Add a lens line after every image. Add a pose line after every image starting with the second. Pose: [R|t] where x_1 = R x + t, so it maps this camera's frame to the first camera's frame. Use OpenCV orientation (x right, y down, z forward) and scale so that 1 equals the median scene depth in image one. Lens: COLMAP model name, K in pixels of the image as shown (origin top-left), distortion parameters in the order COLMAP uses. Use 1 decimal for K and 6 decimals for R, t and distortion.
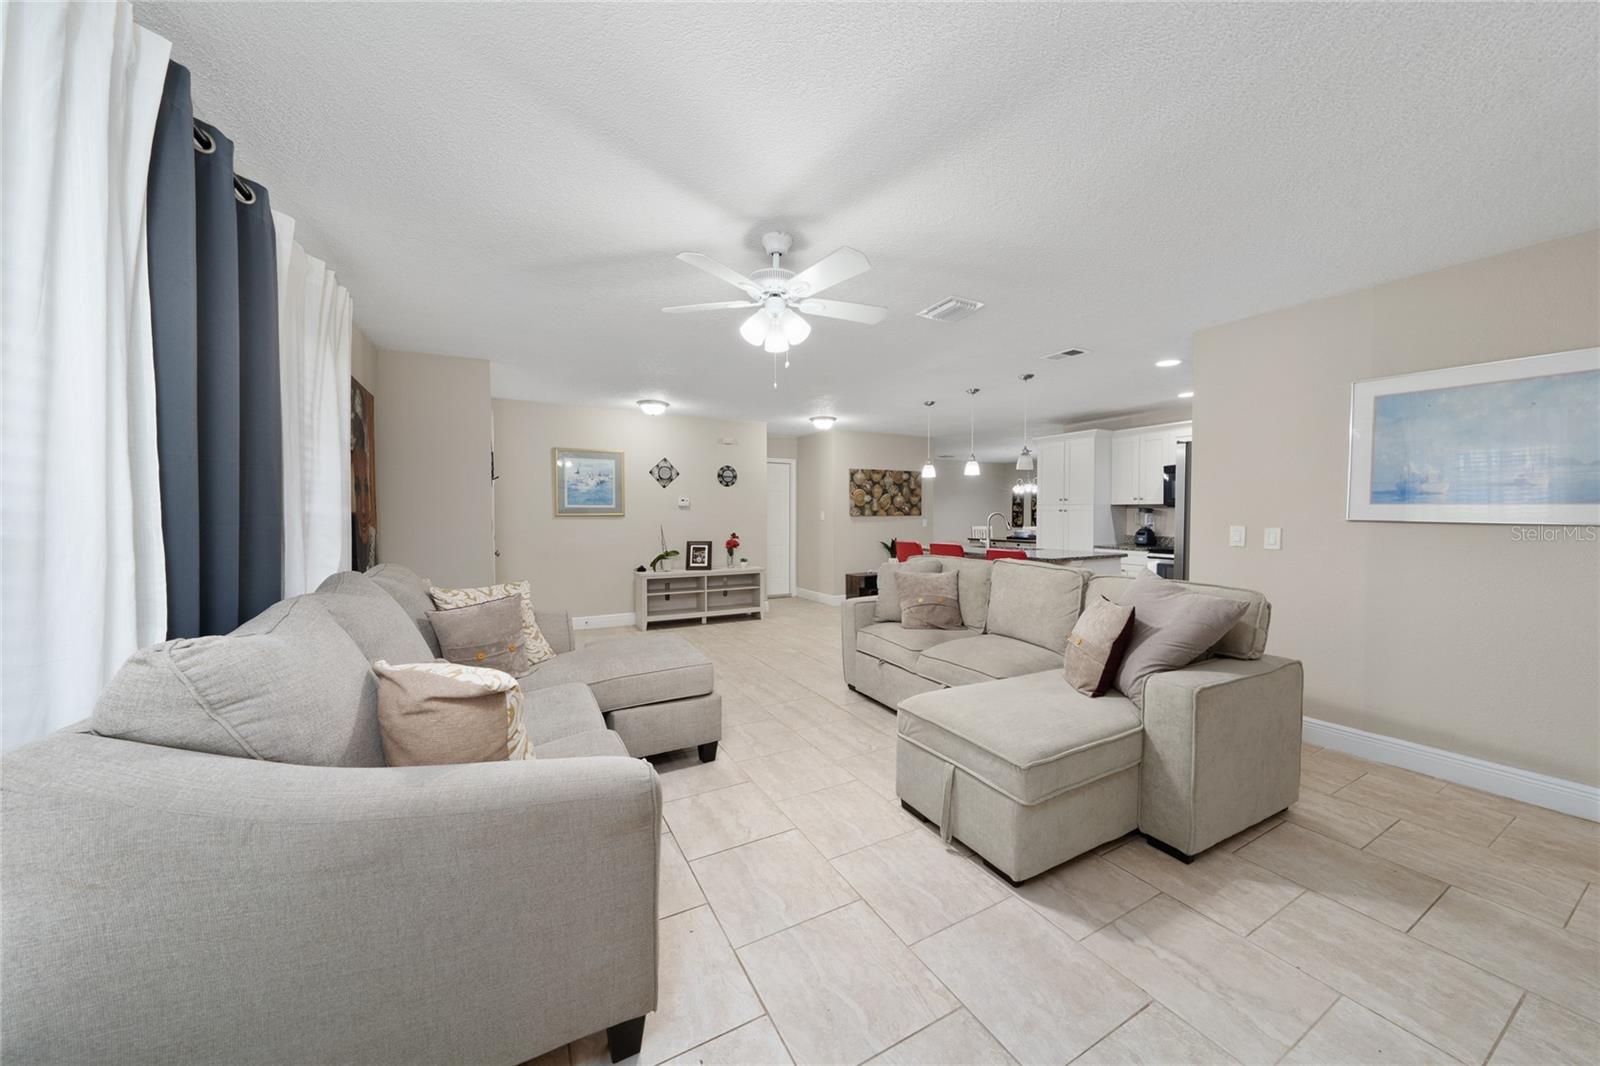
lens RADIAL K [[559.9, 0, 805.9], [0, 559.9, 527.0], [0, 0, 1]] dist [-0.007260, 0.000026]
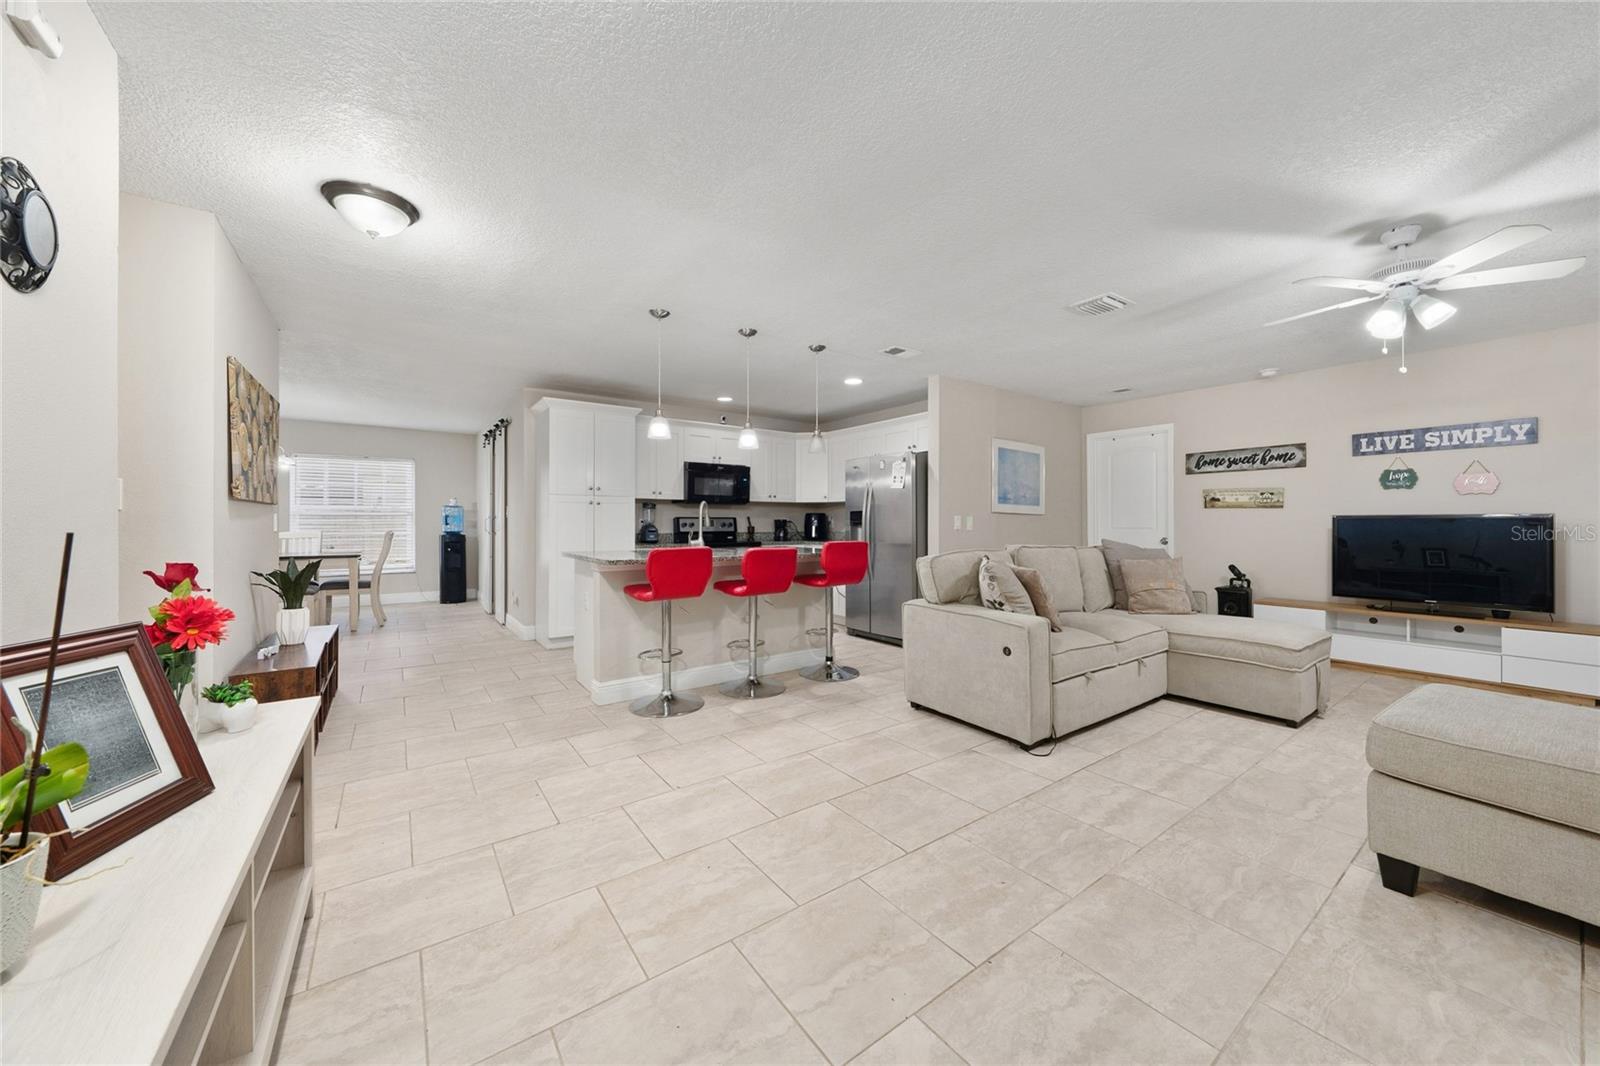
lens RADIAL K [[559.9, 0, 805.9], [0, 559.9, 527.0], [0, 0, 1]] dist [-0.007260, 0.000026]
pose [[-0.124719, -0.001416, 0.992191, -0.566217], [0.023344, 0.999718, 0.004361, 0.010578], [-0.991917, 0.023705, -0.124651, 1.365273]]
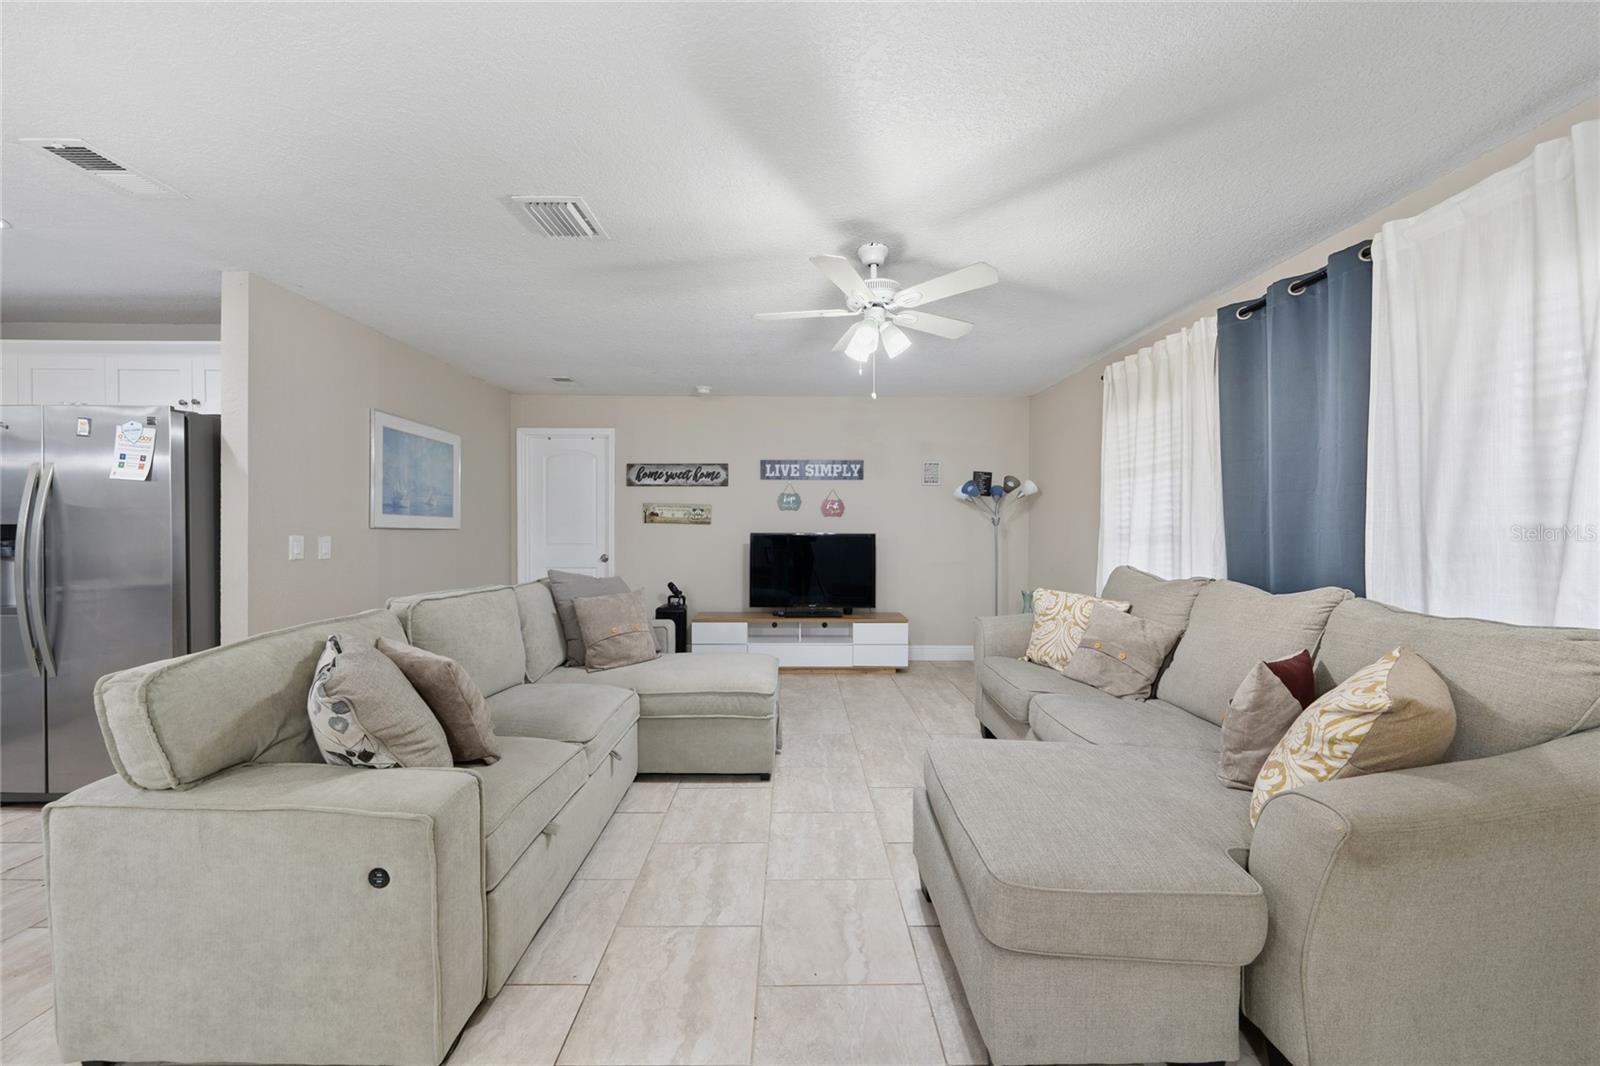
lens RADIAL K [[559.9, 0, 805.9], [0, 559.9, 527.0], [0, 0, 1]] dist [-0.007260, 0.000026]
pose [[-0.885518, 0.001618, 0.464603, -0.252816], [0.011977, 0.999741, 0.019348, -0.018760], [-0.464451, 0.022697, -0.885308, 1.189316]]
